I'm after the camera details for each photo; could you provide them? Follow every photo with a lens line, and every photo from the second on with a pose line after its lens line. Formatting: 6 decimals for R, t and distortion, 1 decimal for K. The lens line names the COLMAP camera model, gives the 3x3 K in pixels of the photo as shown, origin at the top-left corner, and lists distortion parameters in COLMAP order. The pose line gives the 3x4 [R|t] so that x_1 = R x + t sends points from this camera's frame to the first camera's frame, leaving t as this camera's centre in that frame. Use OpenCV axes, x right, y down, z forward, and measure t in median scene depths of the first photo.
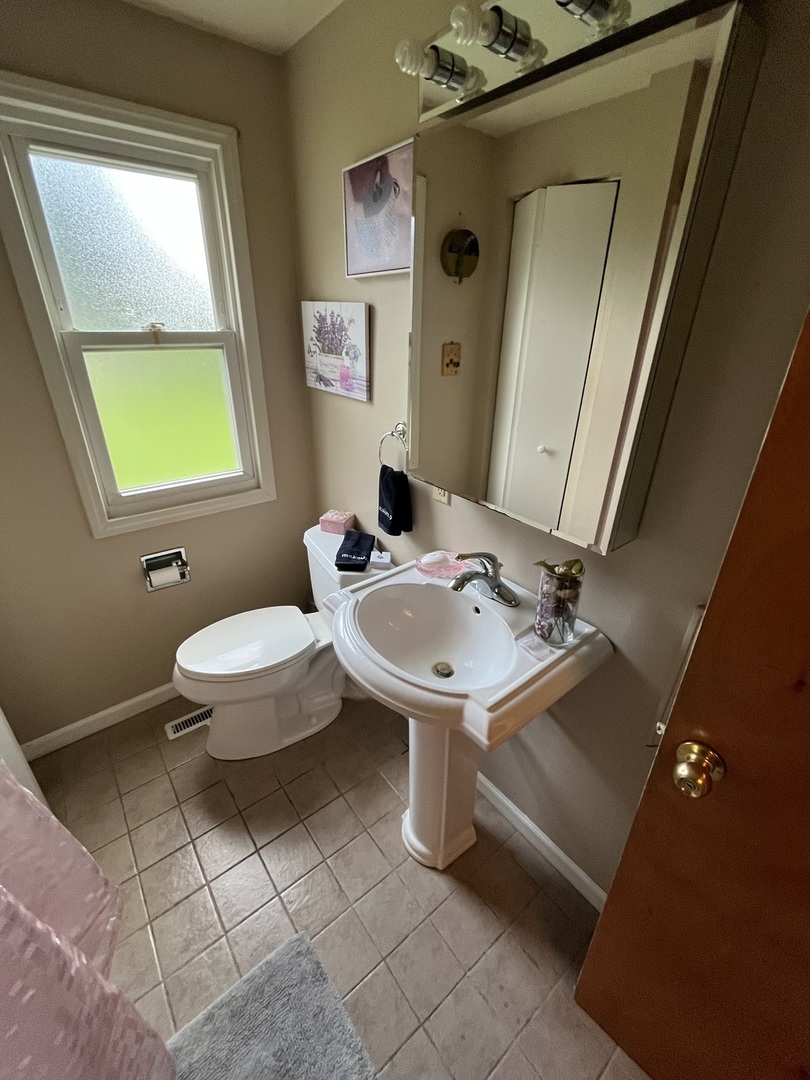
lens RADIAL K [[453.3, 0, 403.0], [0, 453.3, 535.5], [0, 0, 1]] dist [-0.002920, -0.000524]
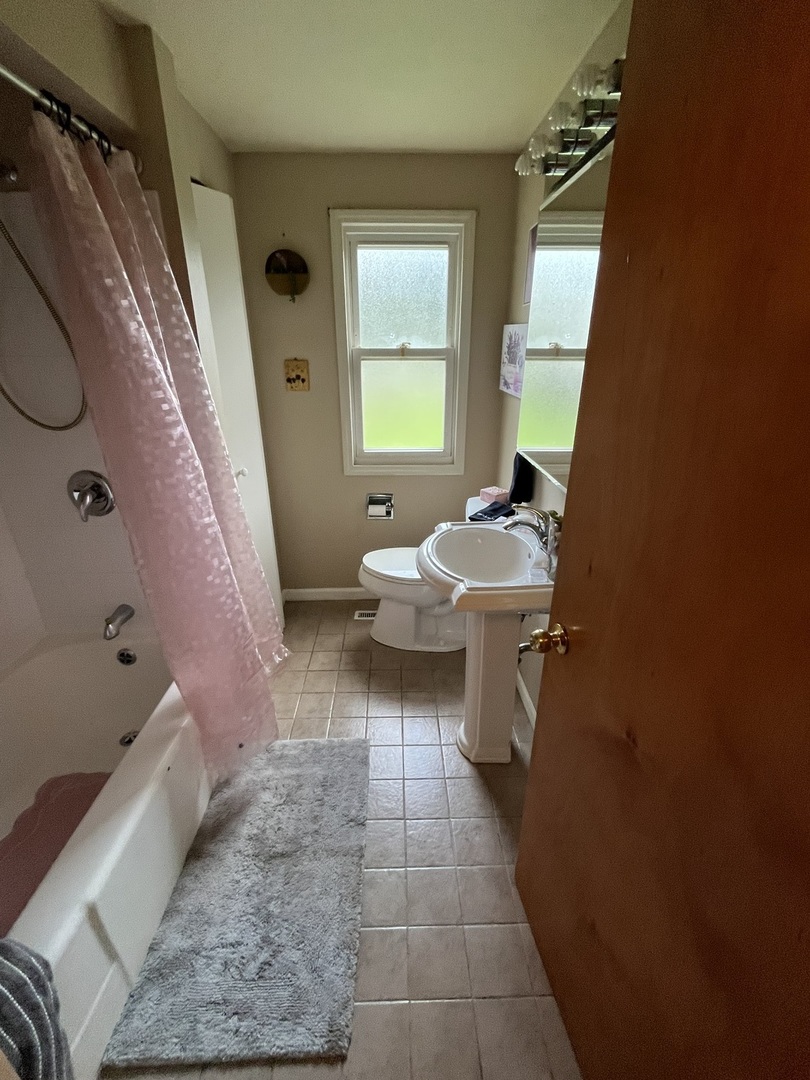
lens RADIAL K [[453.3, 0, 403.0], [0, 453.3, 535.5], [0, 0, 1]] dist [-0.002920, -0.000524]
pose [[0.799186, 0.216976, -0.560557, 0.433530], [-0.244564, 0.969271, 0.026504, 0.120952], [0.549082, 0.115910, 0.827692, -0.194637]]
